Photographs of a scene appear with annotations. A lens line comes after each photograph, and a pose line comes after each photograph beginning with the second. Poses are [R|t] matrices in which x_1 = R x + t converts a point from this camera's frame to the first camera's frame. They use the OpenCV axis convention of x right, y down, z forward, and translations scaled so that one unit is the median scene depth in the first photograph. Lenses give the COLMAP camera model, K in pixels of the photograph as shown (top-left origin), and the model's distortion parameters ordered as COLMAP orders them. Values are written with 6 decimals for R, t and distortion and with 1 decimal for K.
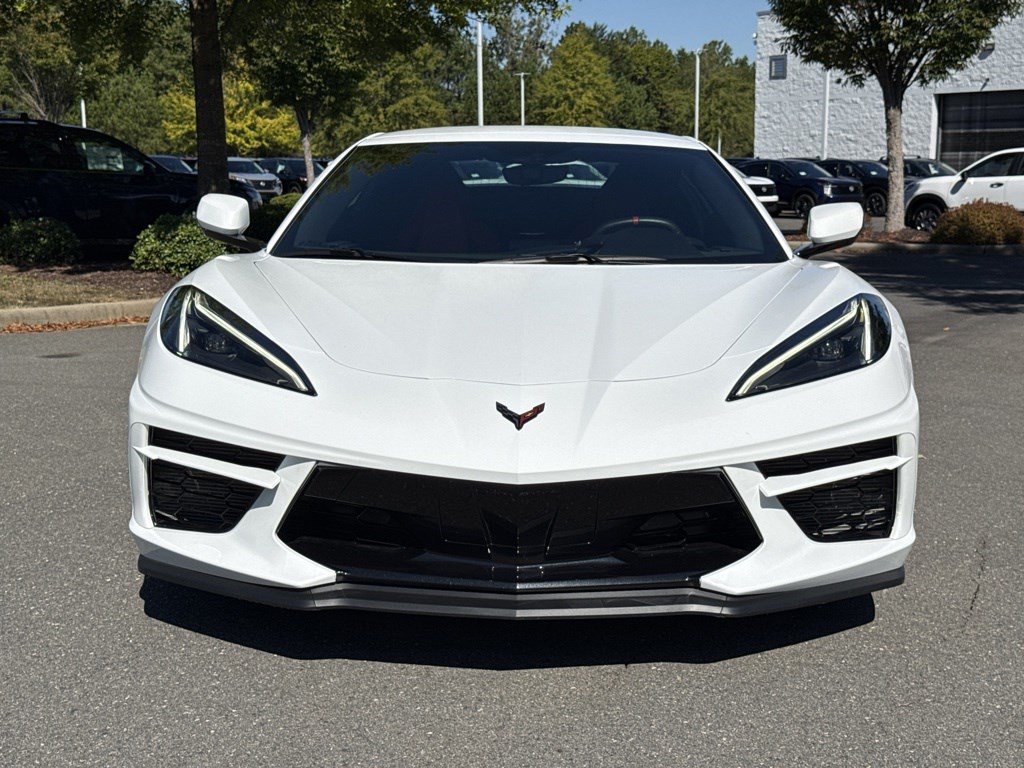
lens RADIAL K [[1262.1, 0, 512.0], [0, 1262.1, 384.0], [0, 0, 1]] dist [0.218776, -0.540273]
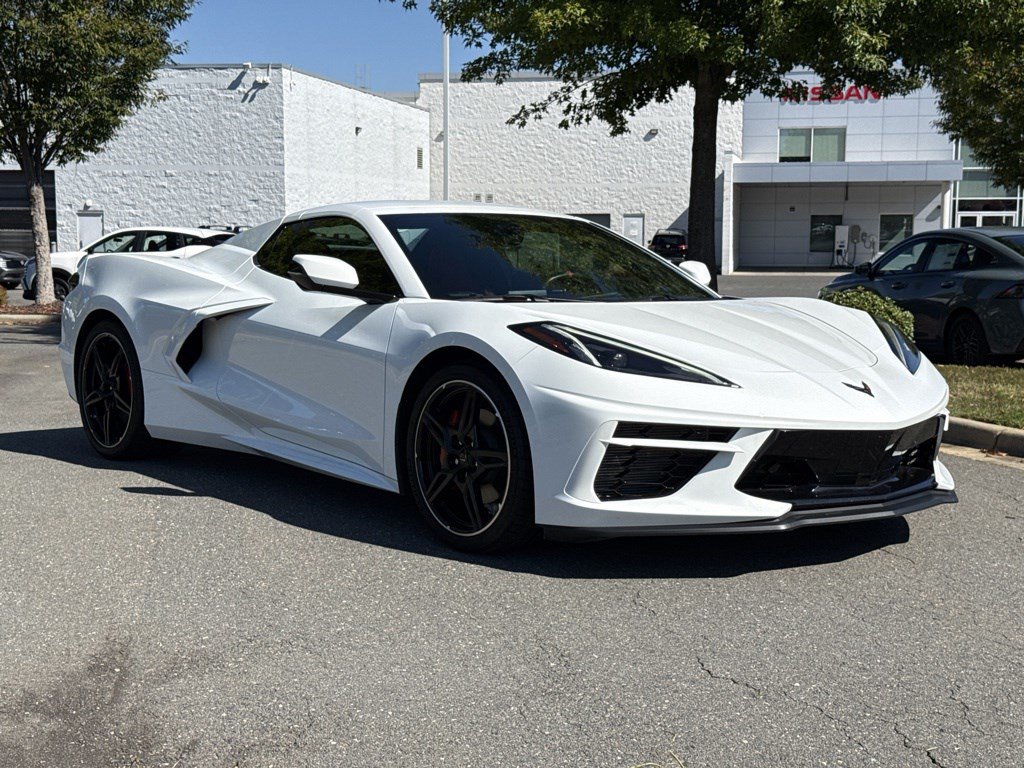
lens RADIAL K [[1262.1, 0, 512.0], [0, 1262.1, 384.0], [0, 0, 1]] dist [0.218776, -0.540273]
pose [[0.736547, -0.040957, 0.675145, -1.266138], [0.081265, 0.996293, -0.028216, 0.024224], [-0.671487, 0.075648, 0.737145, 0.115259]]
